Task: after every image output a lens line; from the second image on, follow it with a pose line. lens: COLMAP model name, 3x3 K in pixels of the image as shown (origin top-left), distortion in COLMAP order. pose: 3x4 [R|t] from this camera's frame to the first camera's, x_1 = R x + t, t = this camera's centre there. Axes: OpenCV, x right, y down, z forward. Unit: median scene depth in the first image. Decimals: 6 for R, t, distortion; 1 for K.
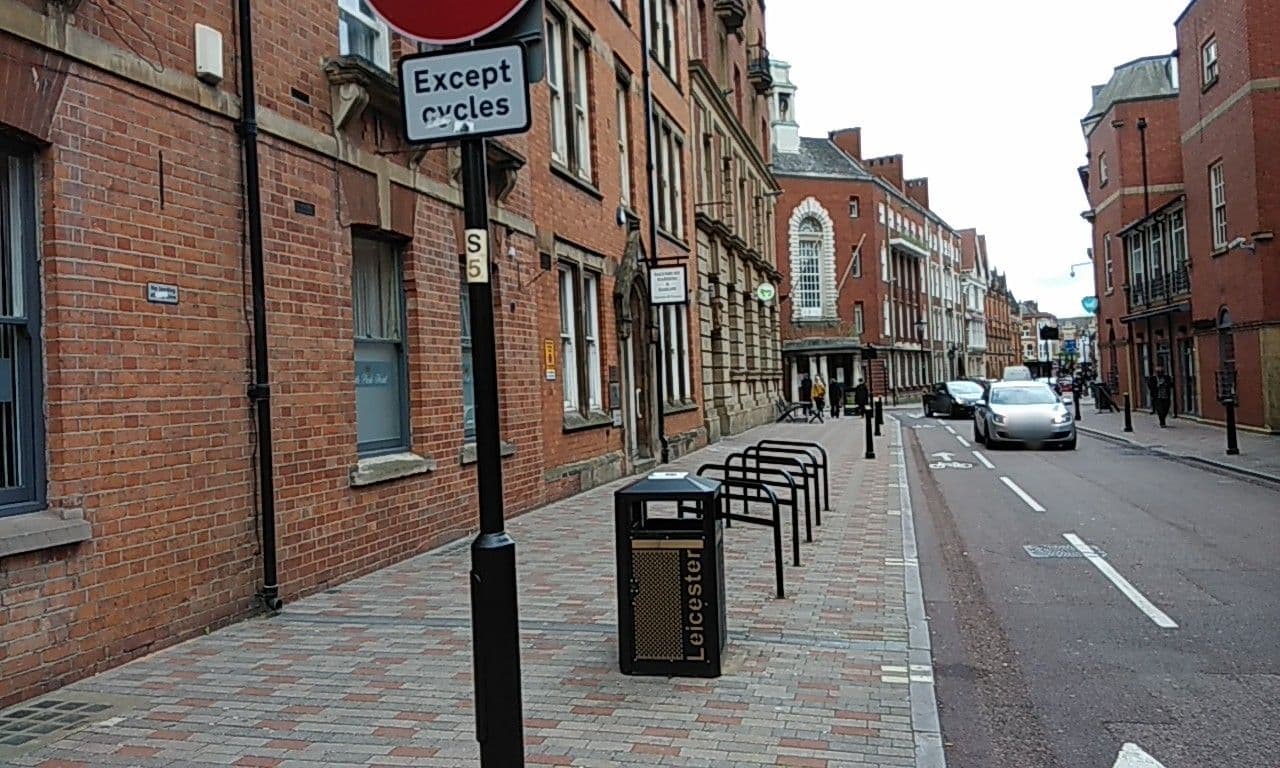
lens RADIAL K [[896.0, 0, 640.5], [0, 896.0, 377.6], [0, 0, 1]] dist [0.007534, 0.000639]
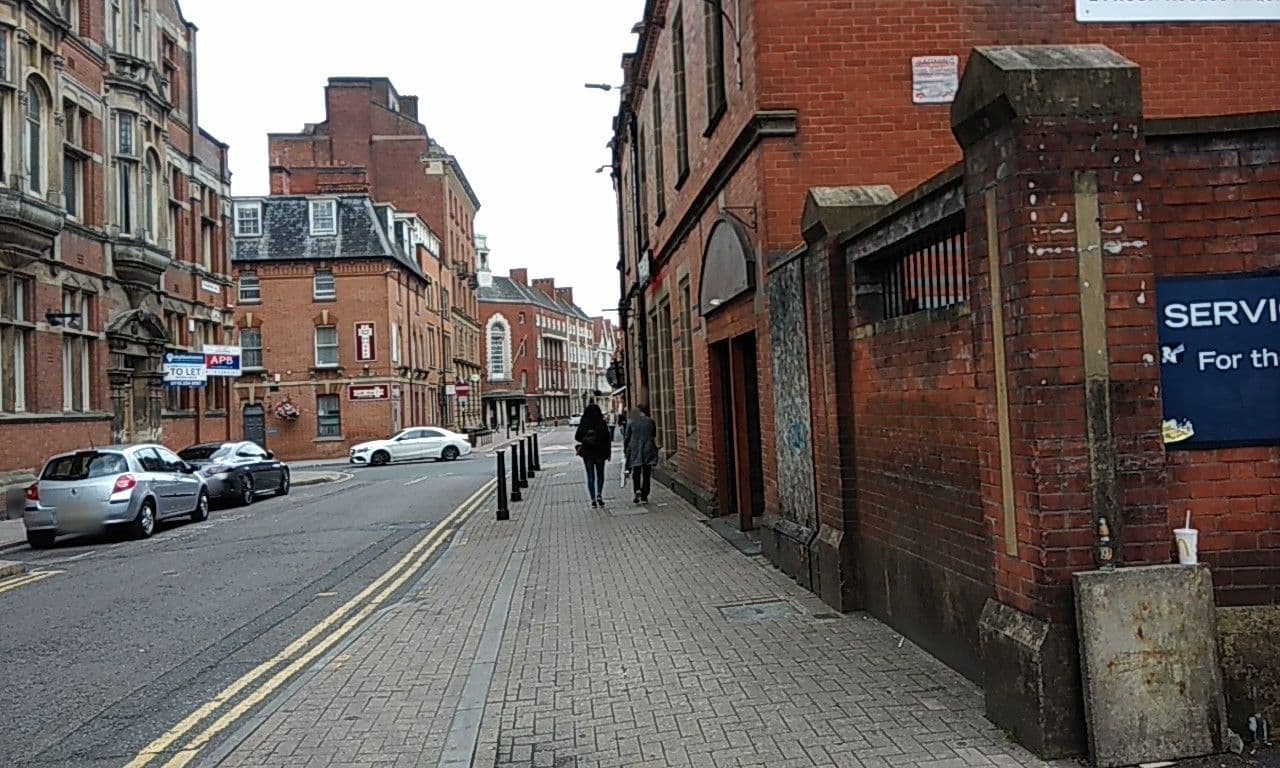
lens RADIAL K [[896.0, 0, 641.4], [0, 896.0, 376.3], [0, 0, 1]] dist [0.007534, 0.000639]
pose [[0.944272, 0.009685, 0.329024, -0.128595], [0.001176, 0.999461, -0.032795, -0.012128], [-0.329164, 0.031355, 0.943752, -0.785861]]
